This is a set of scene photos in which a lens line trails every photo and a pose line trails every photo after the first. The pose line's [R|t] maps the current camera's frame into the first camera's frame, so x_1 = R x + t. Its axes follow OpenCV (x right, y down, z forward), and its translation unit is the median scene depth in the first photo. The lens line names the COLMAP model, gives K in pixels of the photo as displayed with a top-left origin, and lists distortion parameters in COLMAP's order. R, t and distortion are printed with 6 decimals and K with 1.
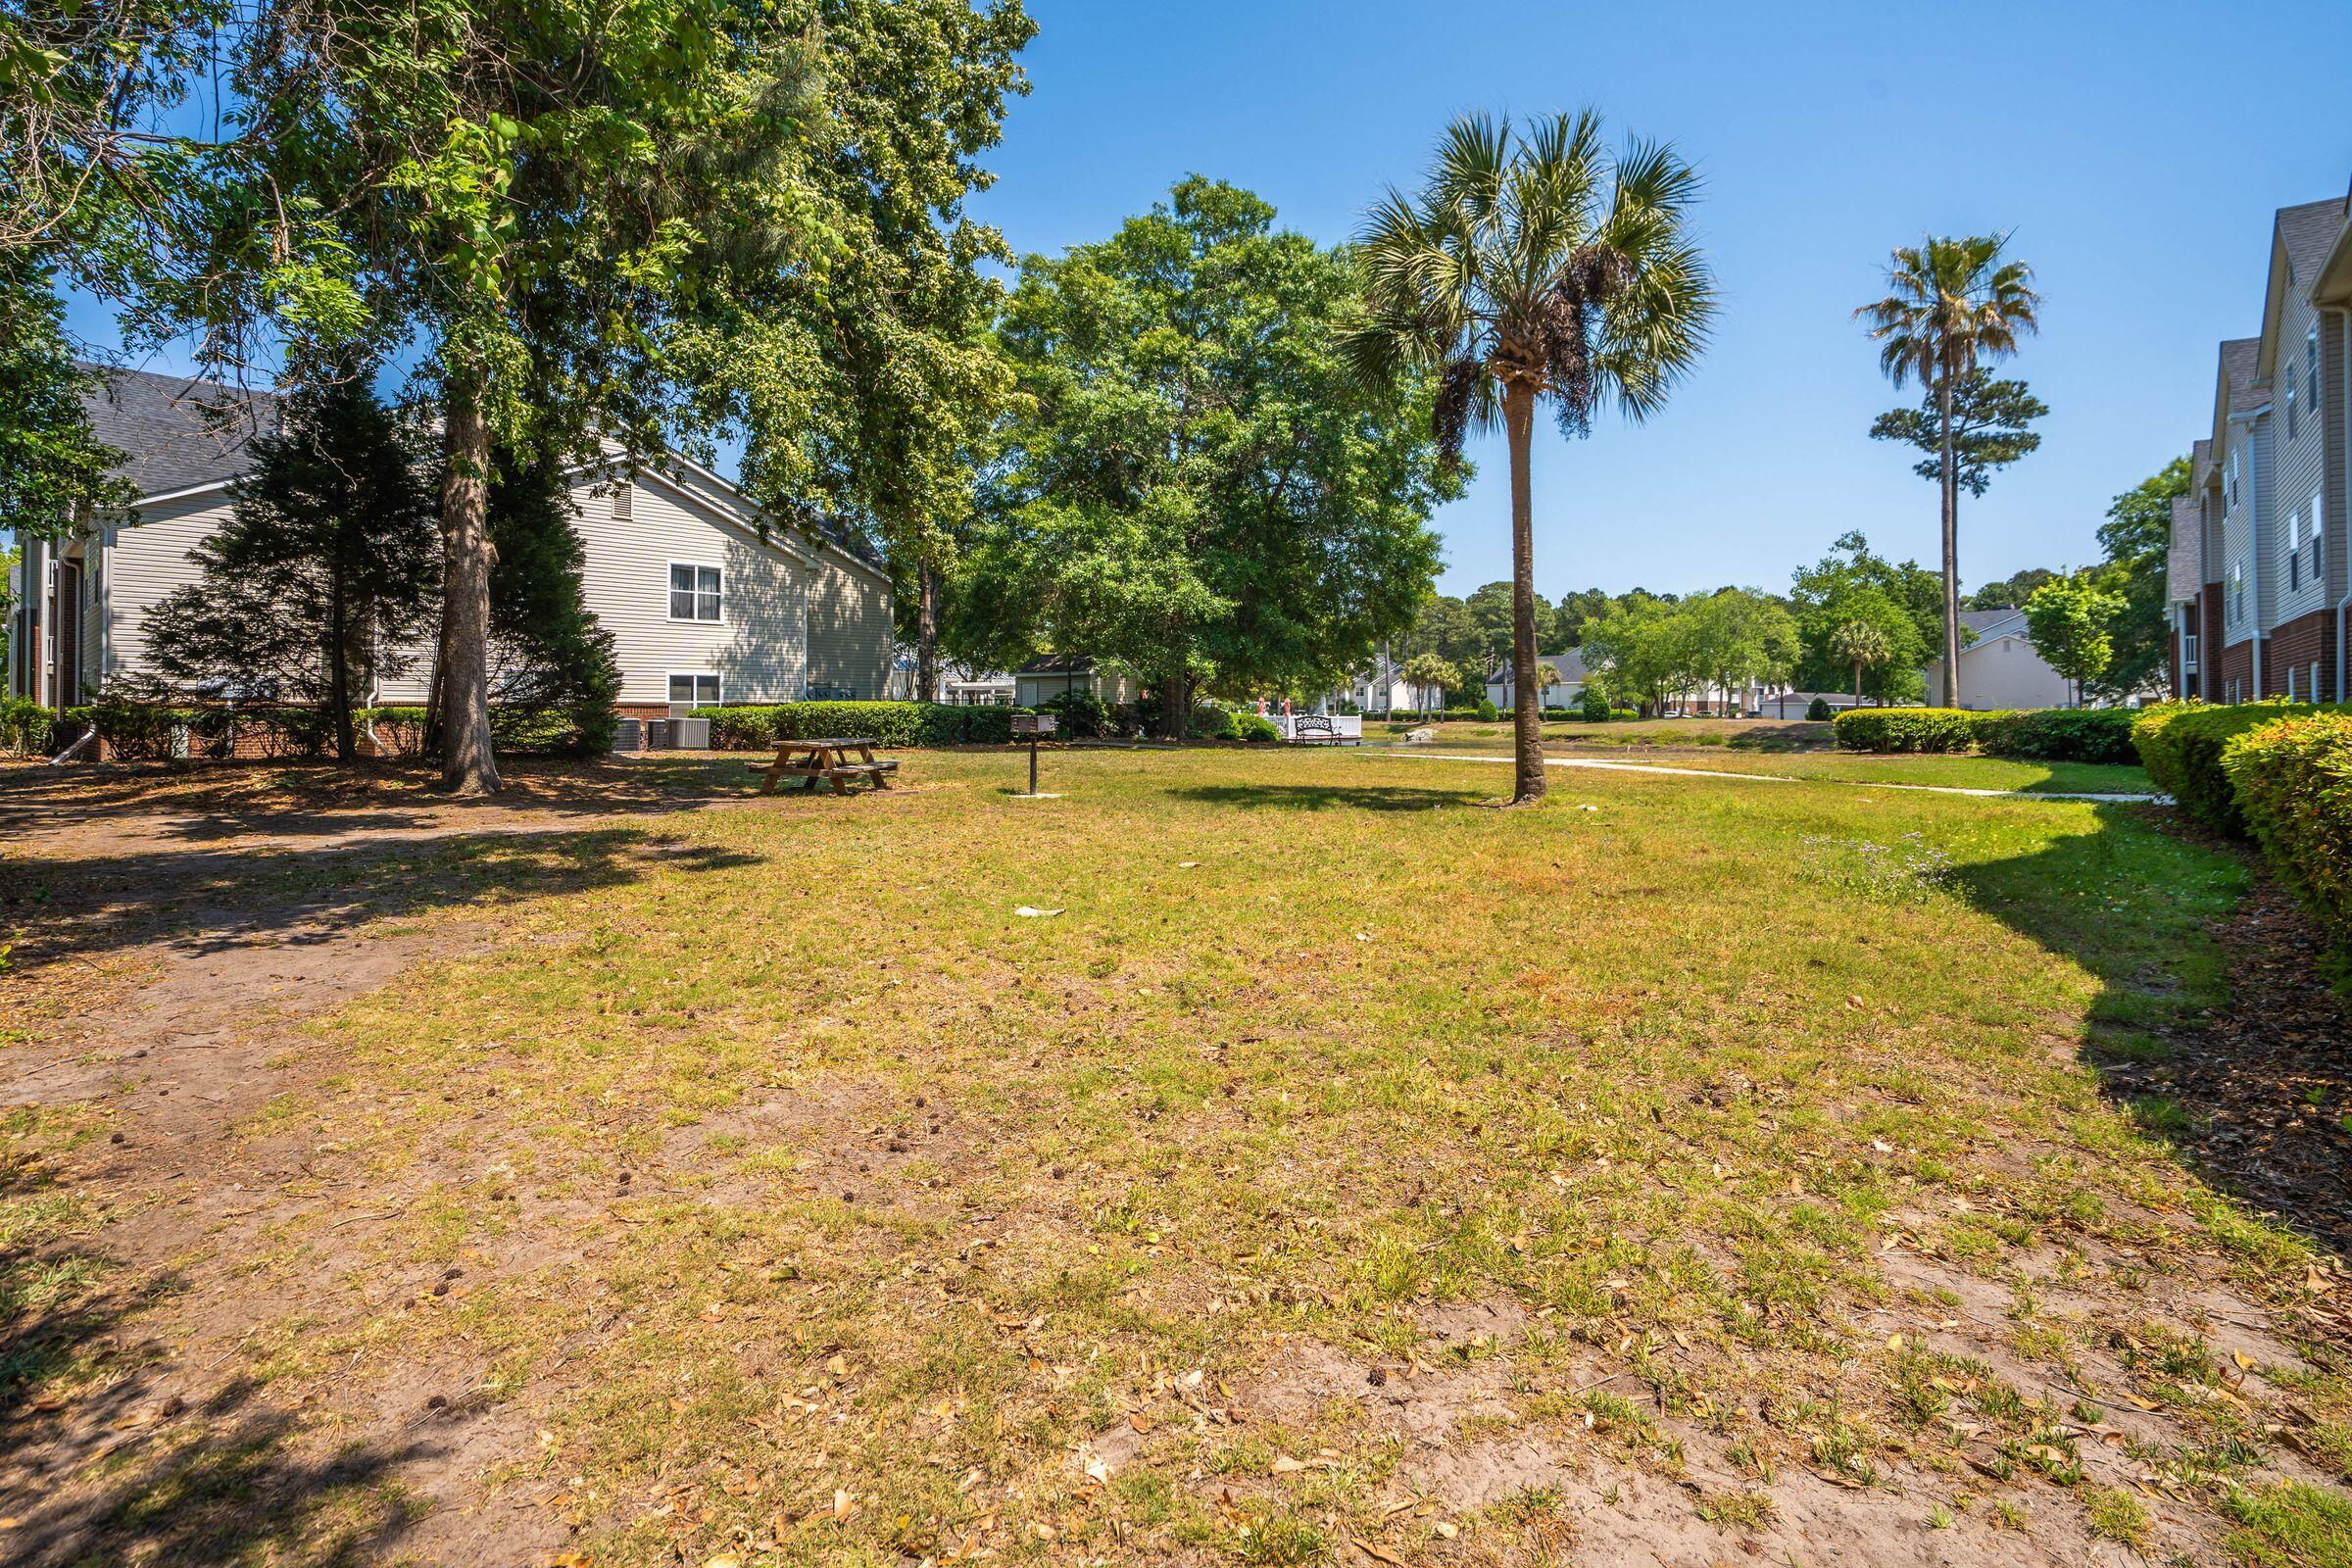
lens RADIAL K [[1717.2, 0, 1174.1], [0, 1717.2, 730.9], [0, 0, 1]] dist [0.060611, -0.052245]
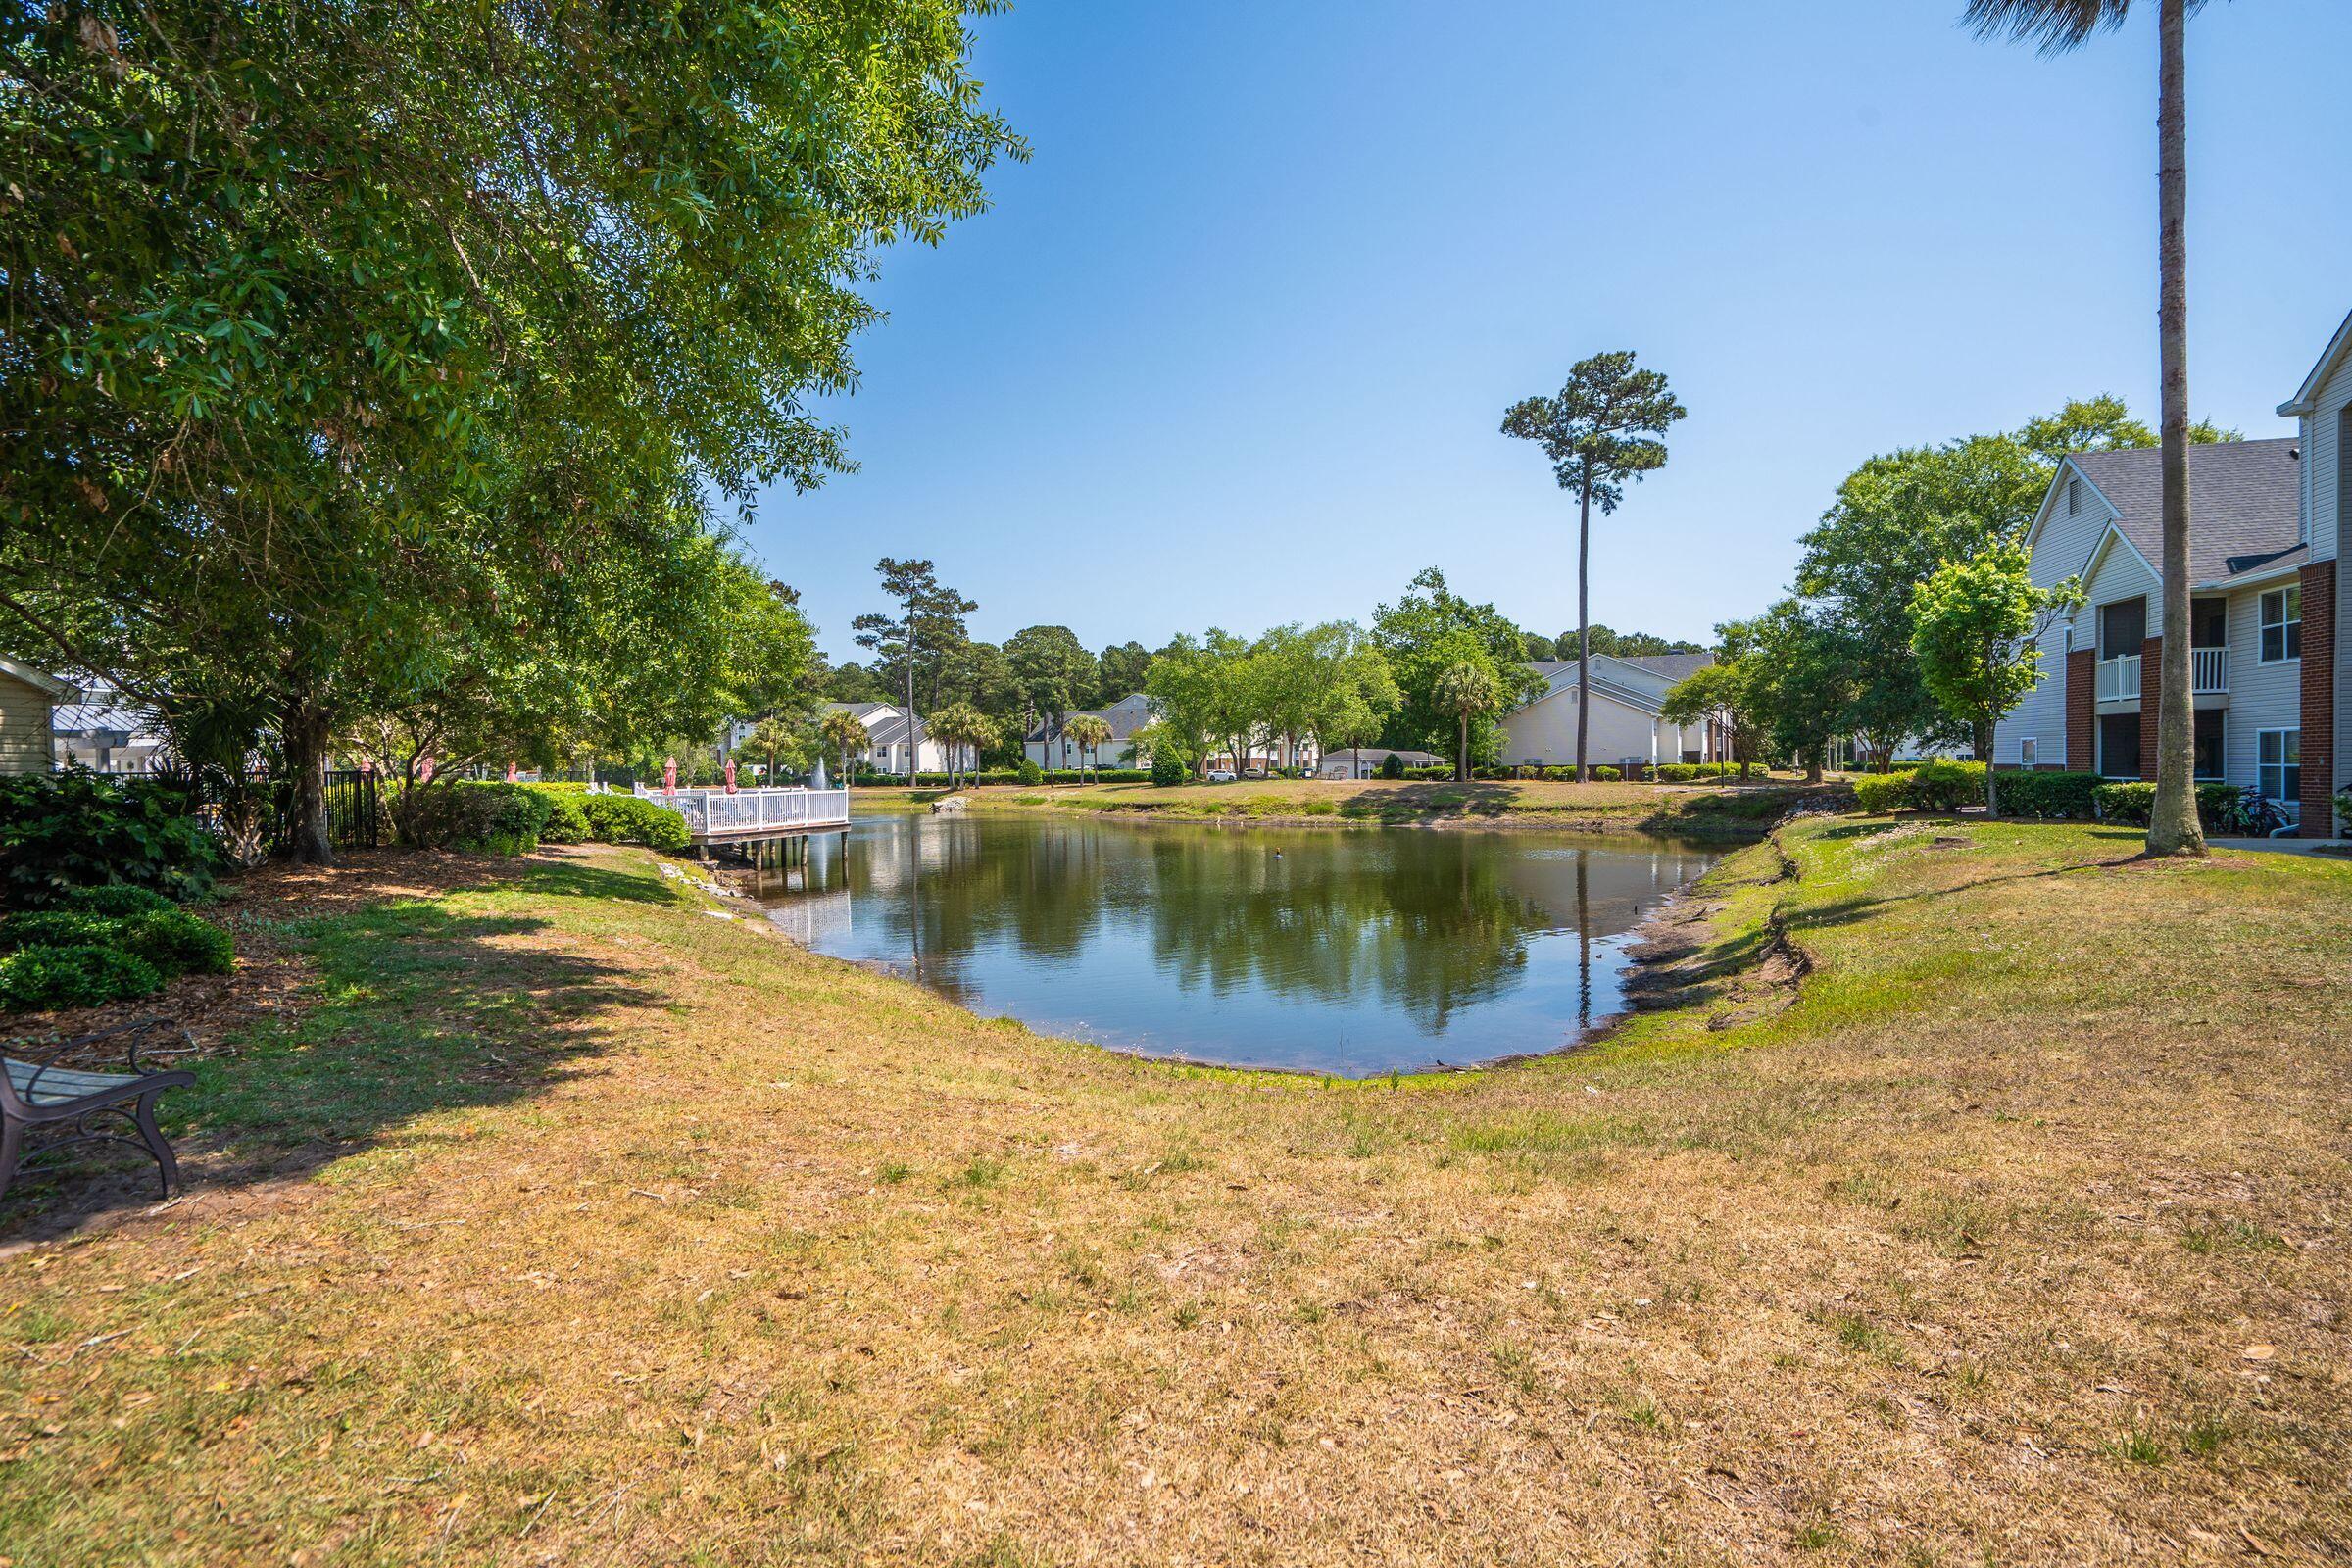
lens RADIAL K [[1161.0, 0, 1176.0], [0, 1161.0, 784.0], [0, 0, 1]] dist [-0.046289, 0.000830]
pose [[0.946547, -0.018258, 0.322047, 0.066678], [0.016697, 0.999832, 0.007610, -0.009265], [-0.322132, -0.001826, 0.946693, 0.442462]]
